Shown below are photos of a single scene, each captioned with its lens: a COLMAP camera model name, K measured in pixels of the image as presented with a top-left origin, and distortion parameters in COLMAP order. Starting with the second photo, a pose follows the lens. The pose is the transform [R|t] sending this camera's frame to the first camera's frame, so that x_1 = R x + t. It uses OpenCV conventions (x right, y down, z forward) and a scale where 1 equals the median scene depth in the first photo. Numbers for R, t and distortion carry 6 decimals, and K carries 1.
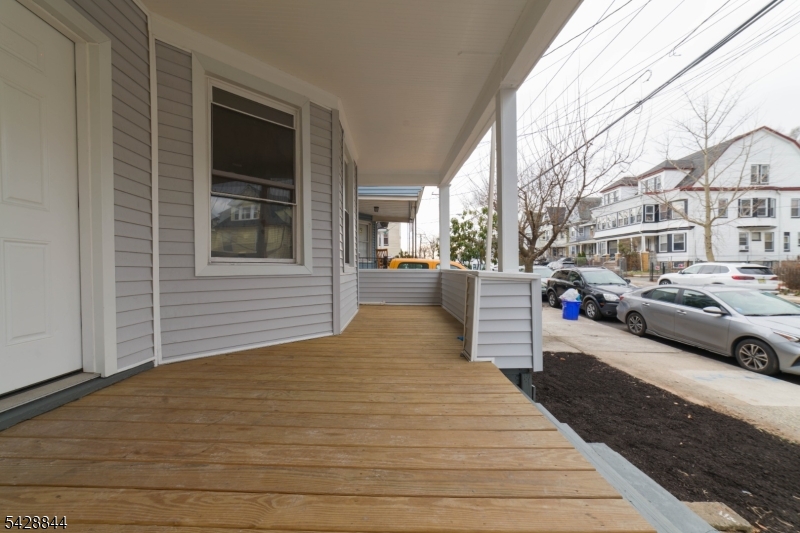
lens RADIAL K [[320.4, 0, 397.0], [0, 320.4, 268.9], [0, 0, 1]] dist [-0.028264, 0.007879]
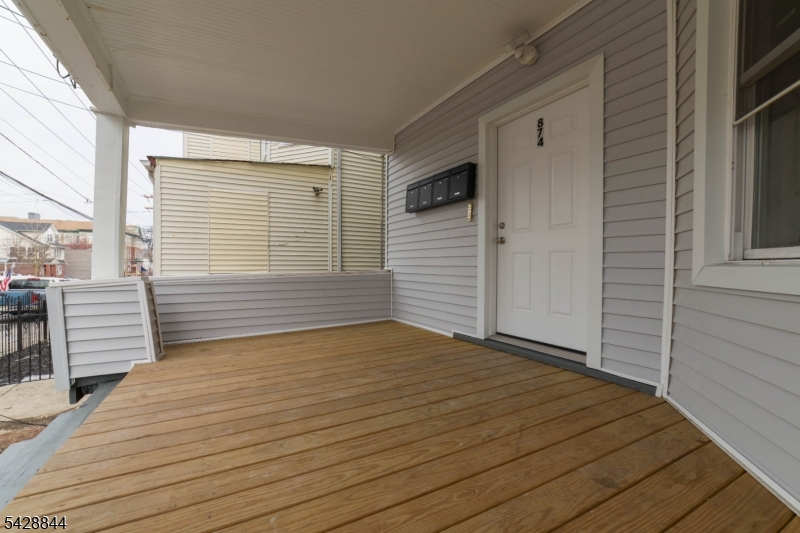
lens RADIAL K [[320.4, 0, 397.0], [0, 320.4, 268.9], [0, 0, 1]] dist [-0.028264, 0.007879]
pose [[-0.877199, 0.005724, -0.480094, 0.109131], [-0.001805, 0.999883, 0.015219, 0.022724], [0.480124, 0.014216, -0.877085, 1.883341]]
